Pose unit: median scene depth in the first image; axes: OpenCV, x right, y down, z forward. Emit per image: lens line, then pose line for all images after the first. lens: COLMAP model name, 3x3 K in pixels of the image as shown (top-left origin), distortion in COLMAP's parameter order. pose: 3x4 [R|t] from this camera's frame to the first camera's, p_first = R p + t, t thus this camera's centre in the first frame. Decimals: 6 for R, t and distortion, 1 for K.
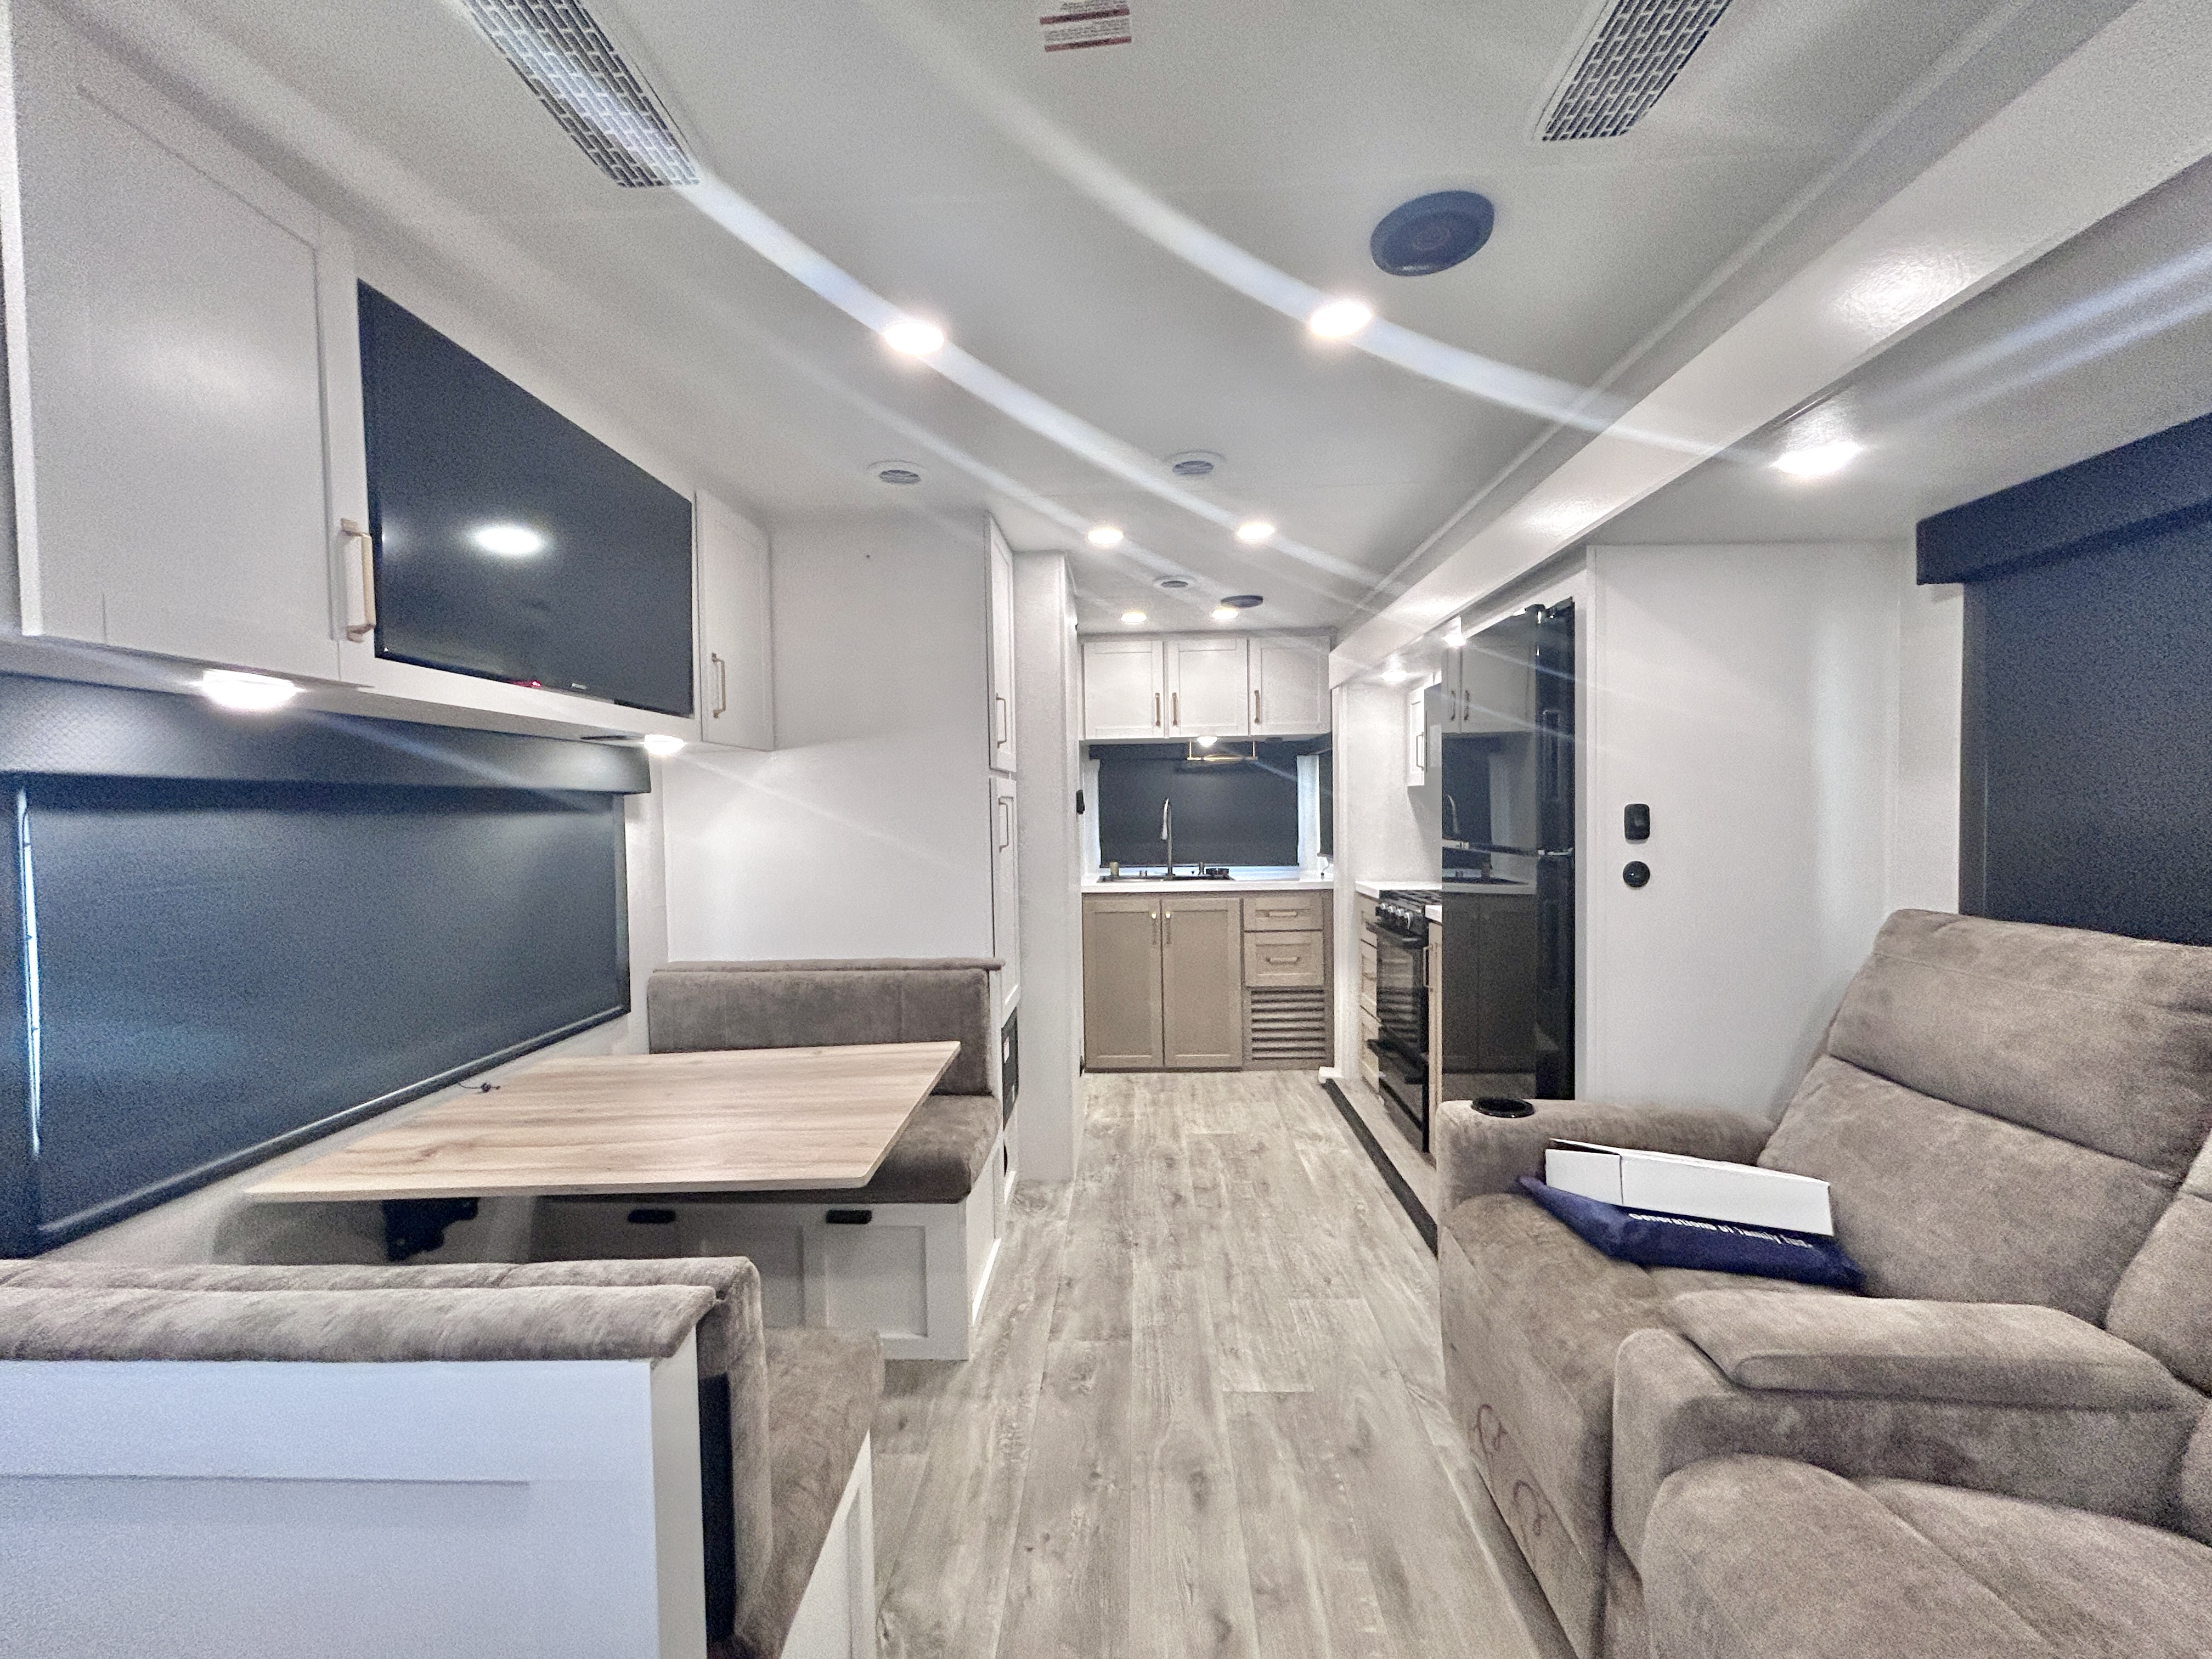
lens RADIAL K [[892.4, 0, 1102.4], [0, 892.4, 826.9], [0, 0, 1]] dist [-0.001119, 0.000128]
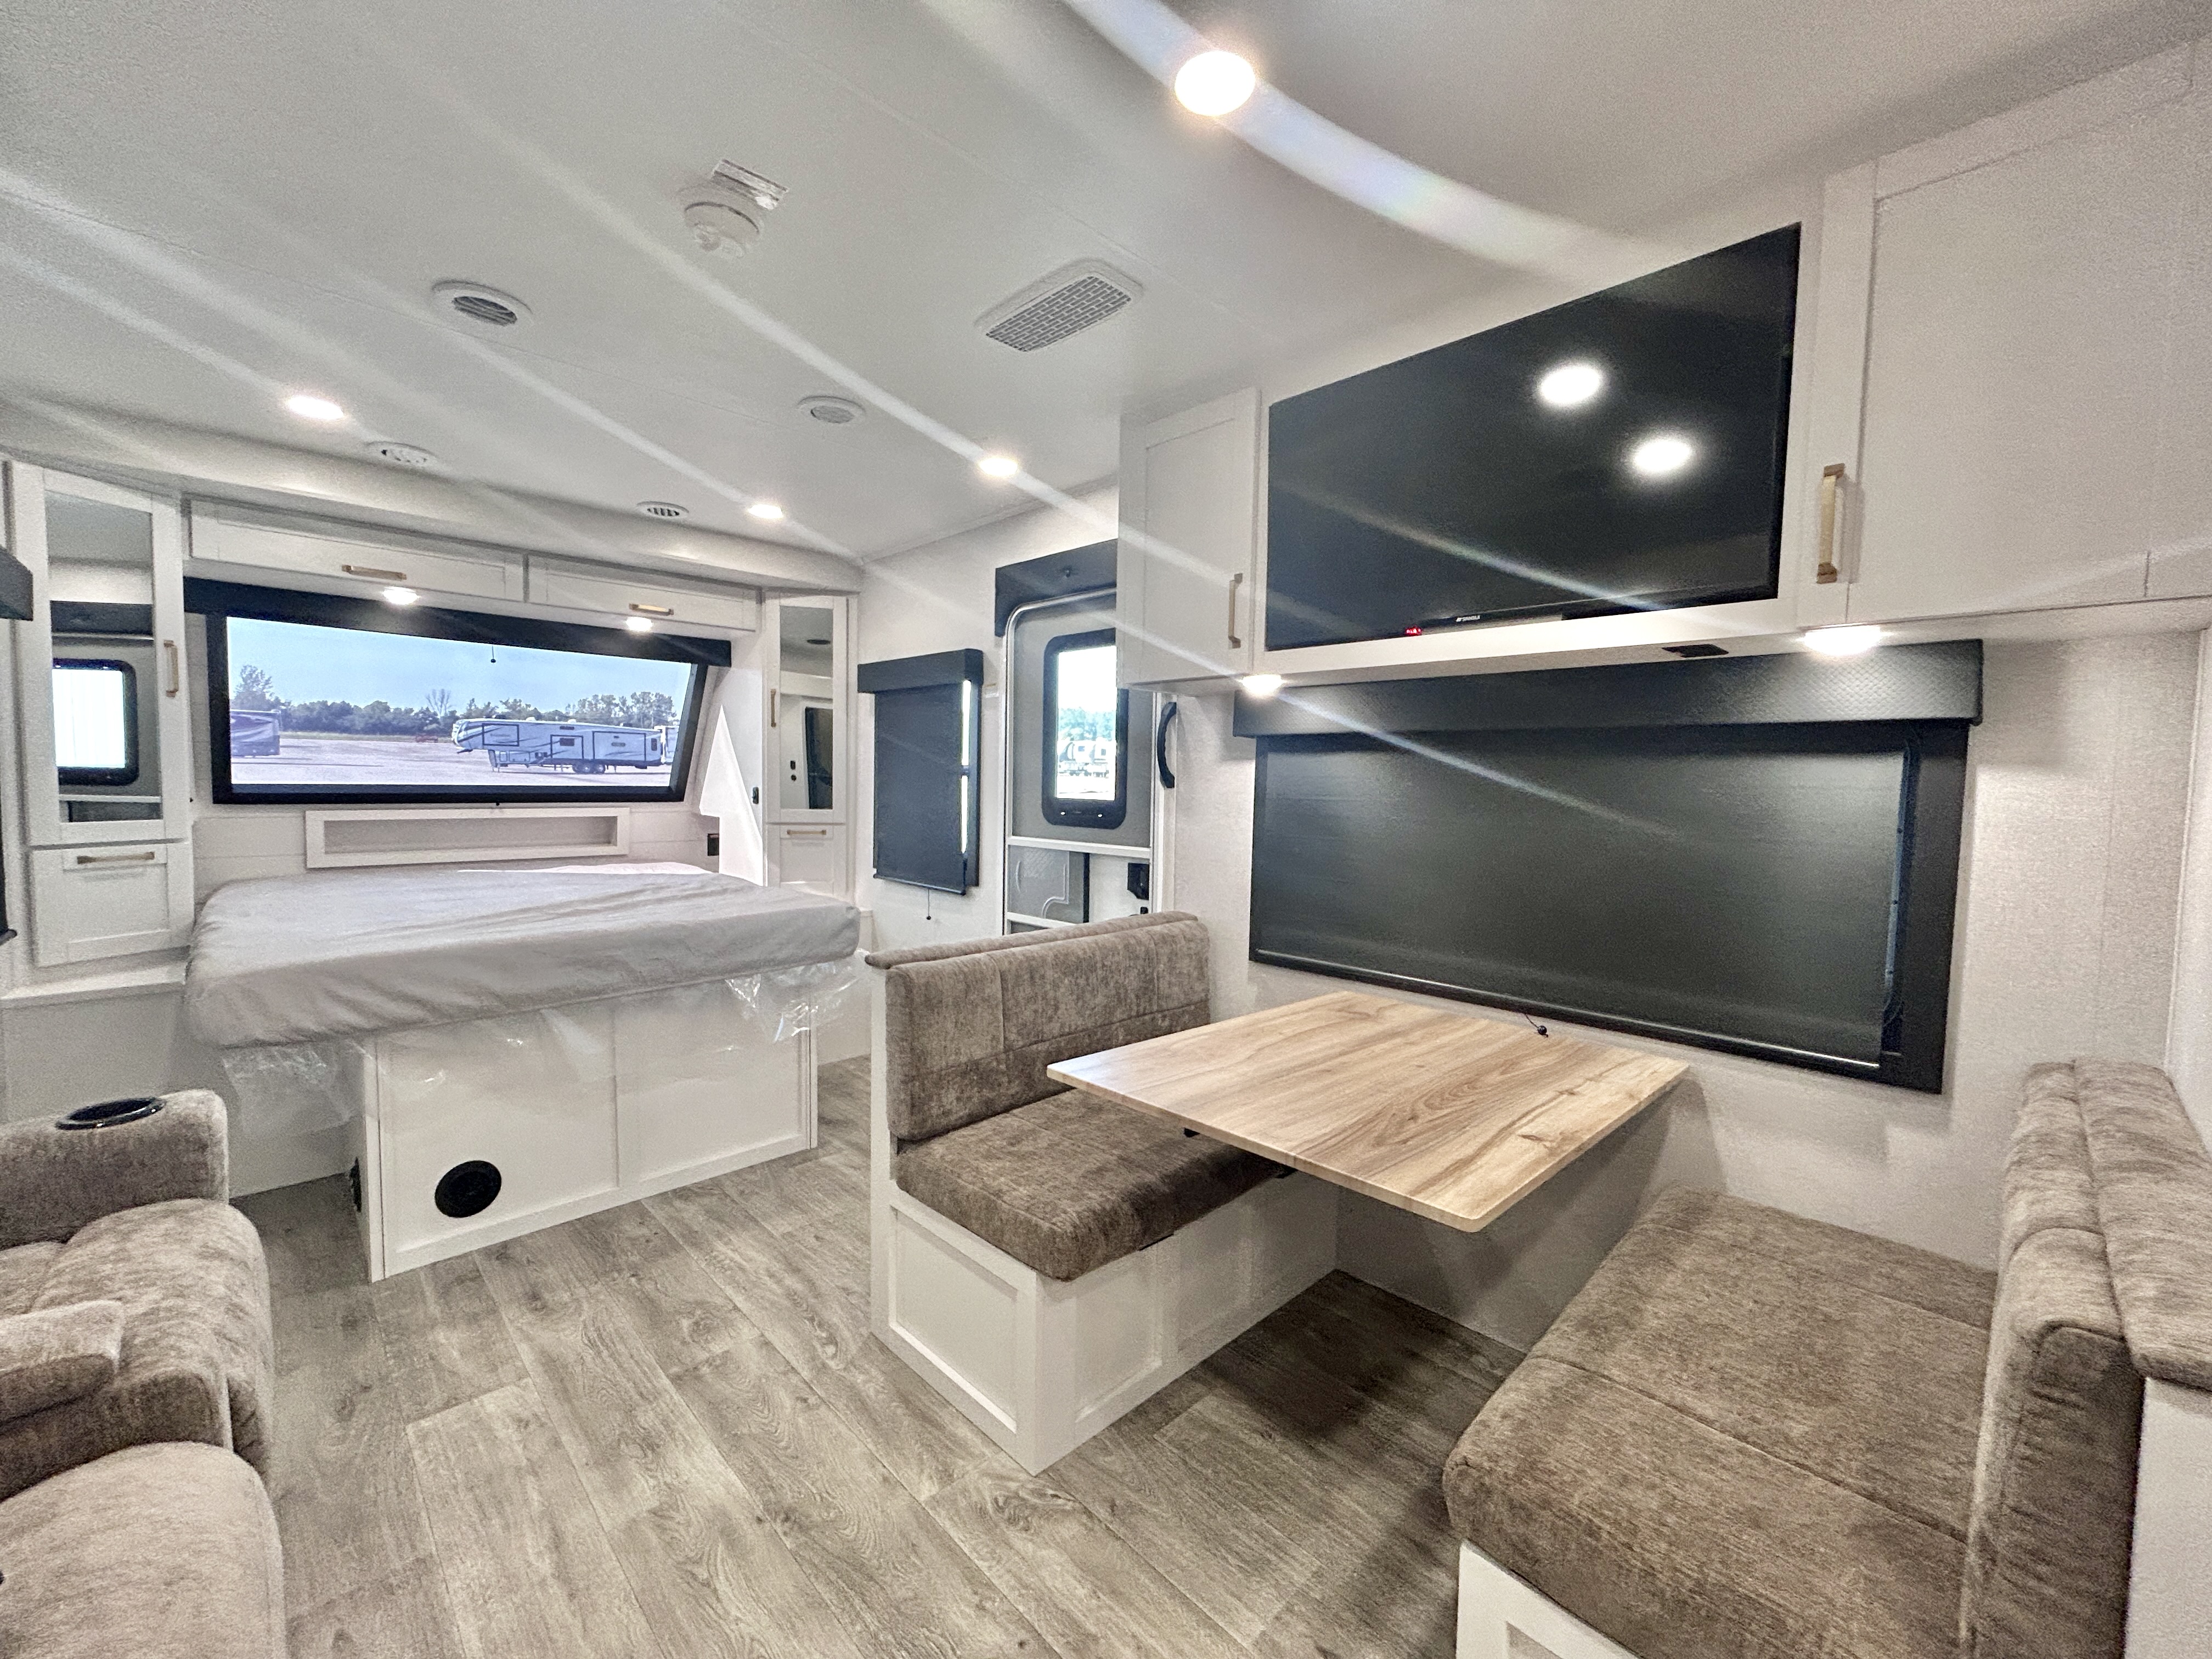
lens RADIAL K [[889.2, 0, 1101.9], [0, 889.2, 827.7], [0, 0, 1]] dist [-0.000538, 0.000955]
pose [[-0.688622, 0.048859, -0.723472, 0.266197], [-0.021087, 0.995956, 0.087332, -0.007404], [0.724814, 0.075395, -0.684807, 0.979381]]
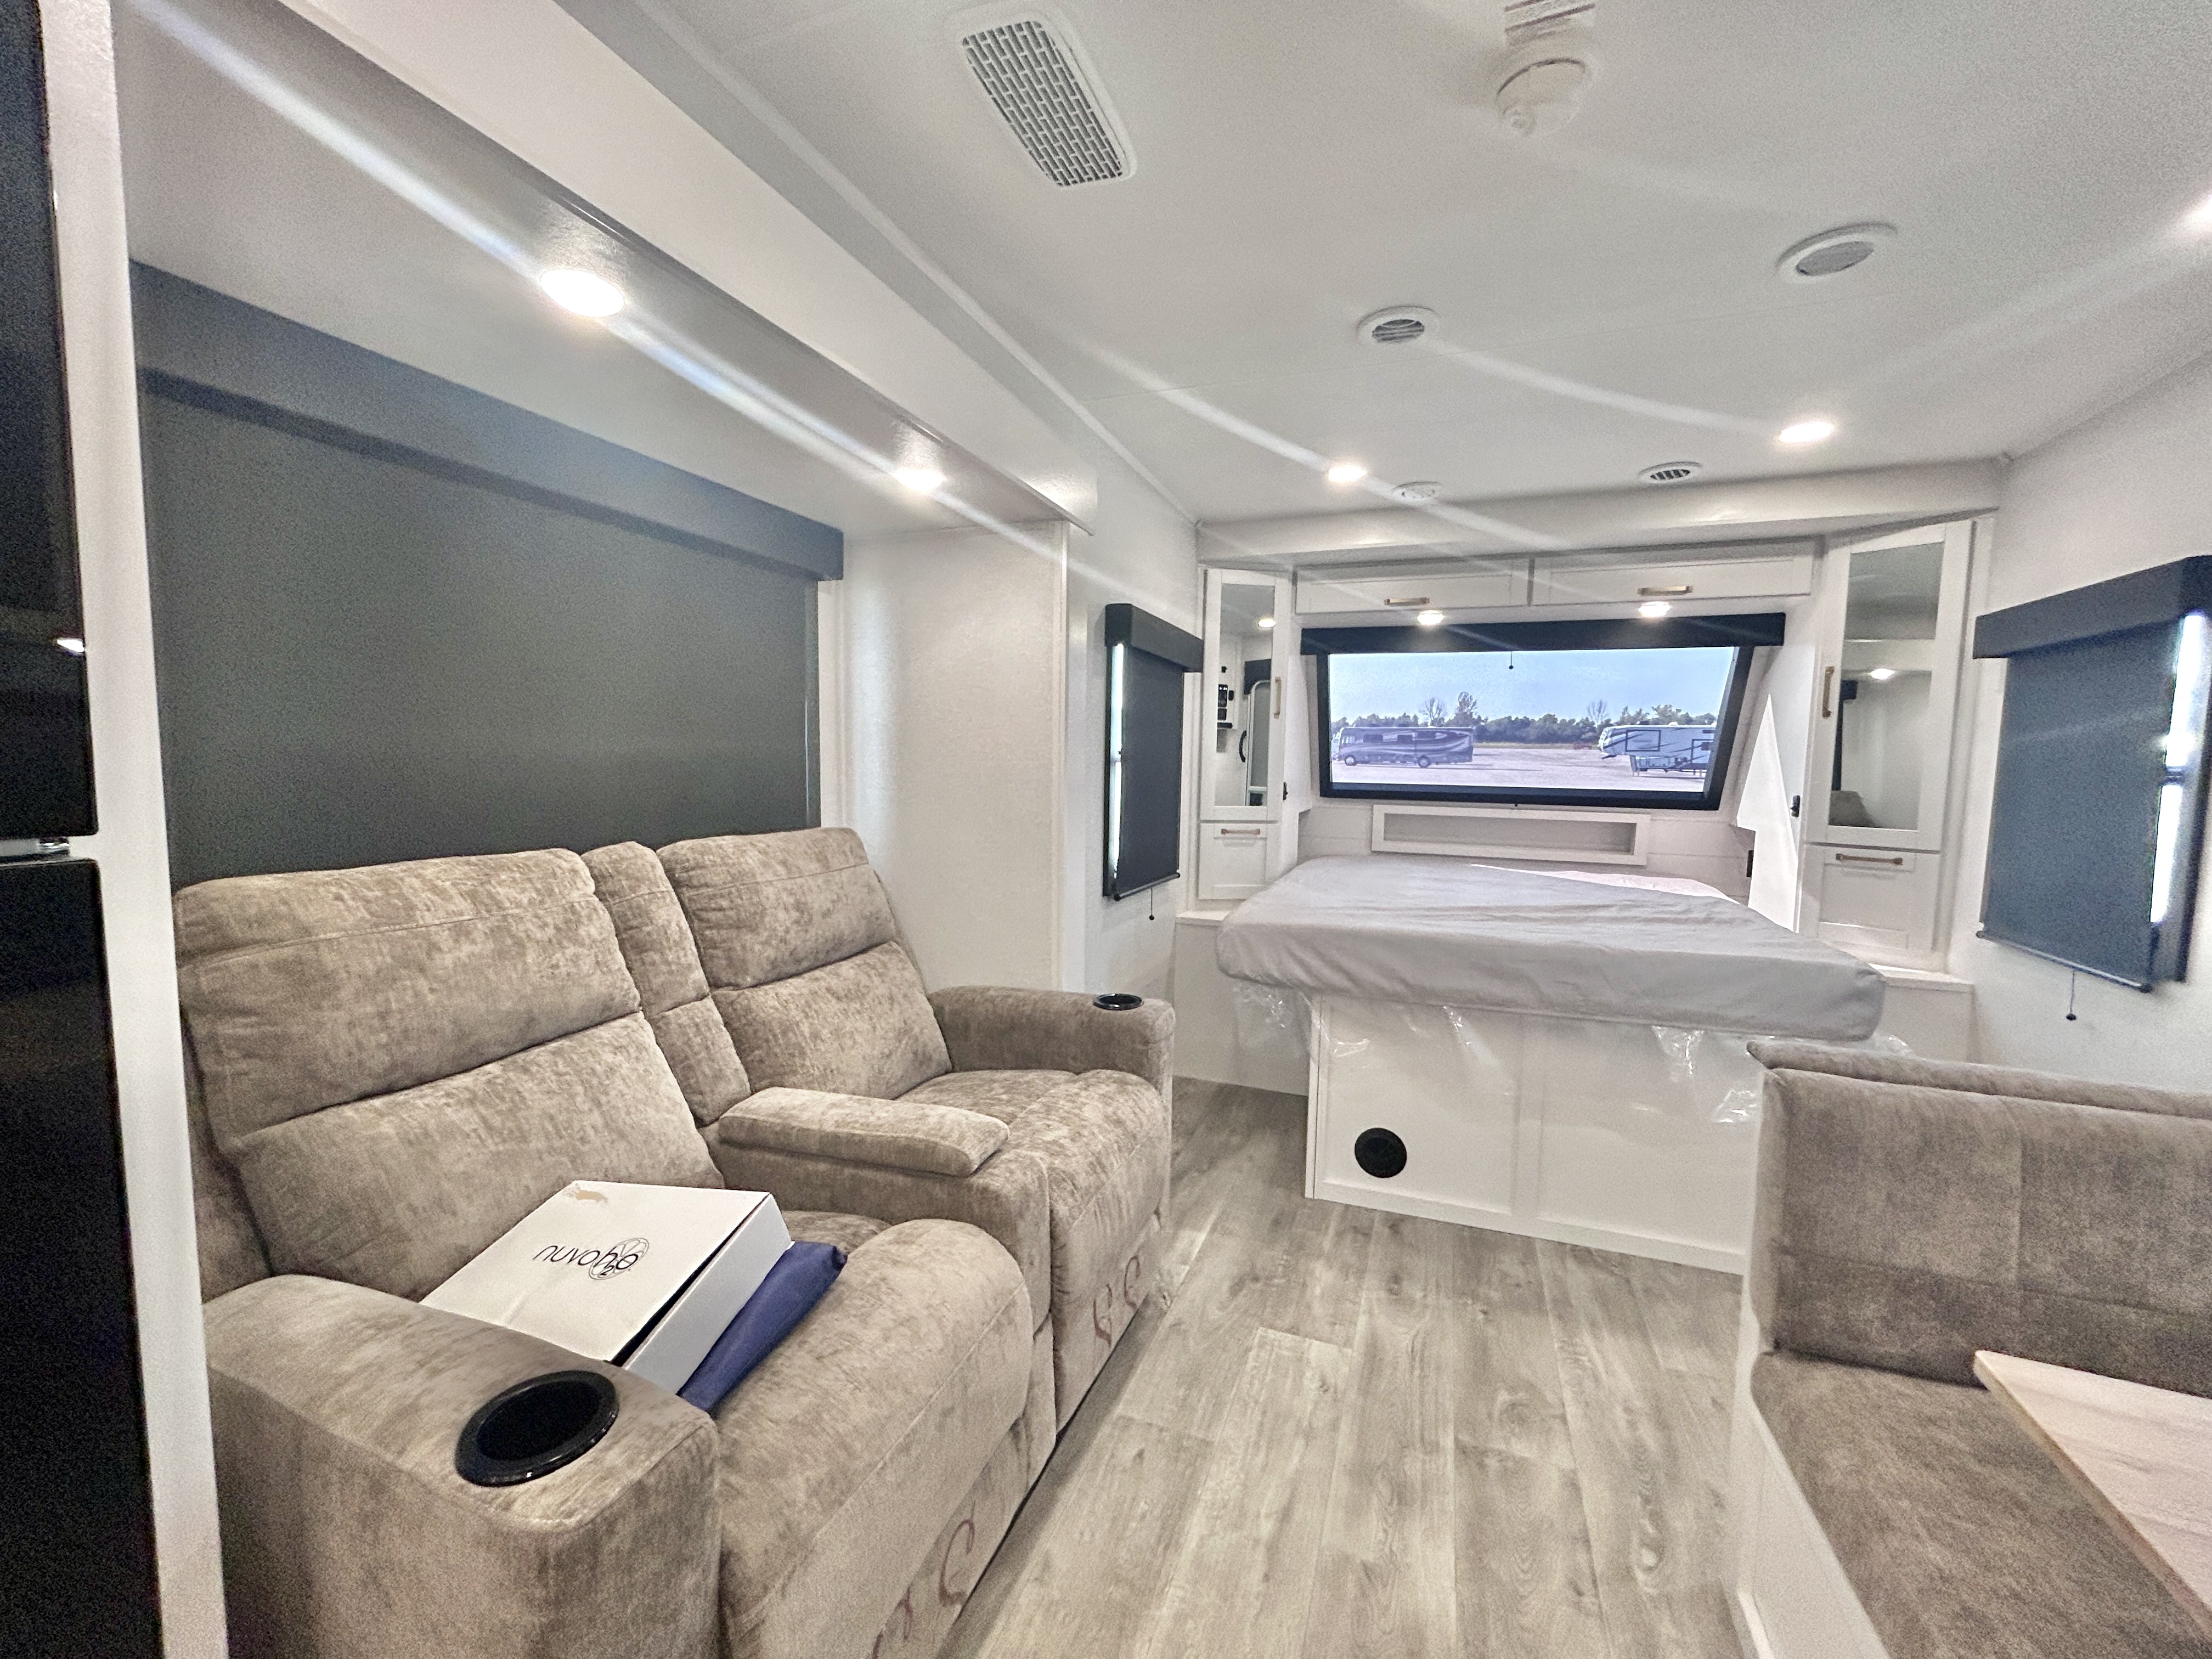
lens RADIAL K [[889.2, 0, 1101.9], [0, 889.2, 827.7], [0, 0, 1]] dist [-0.000538, 0.000955]
pose [[-0.945433, -0.024620, 0.324884, 0.048830], [0.005621, 0.995760, 0.091815, -0.002341], [-0.325767, 0.088631, -0.941286, 0.921718]]
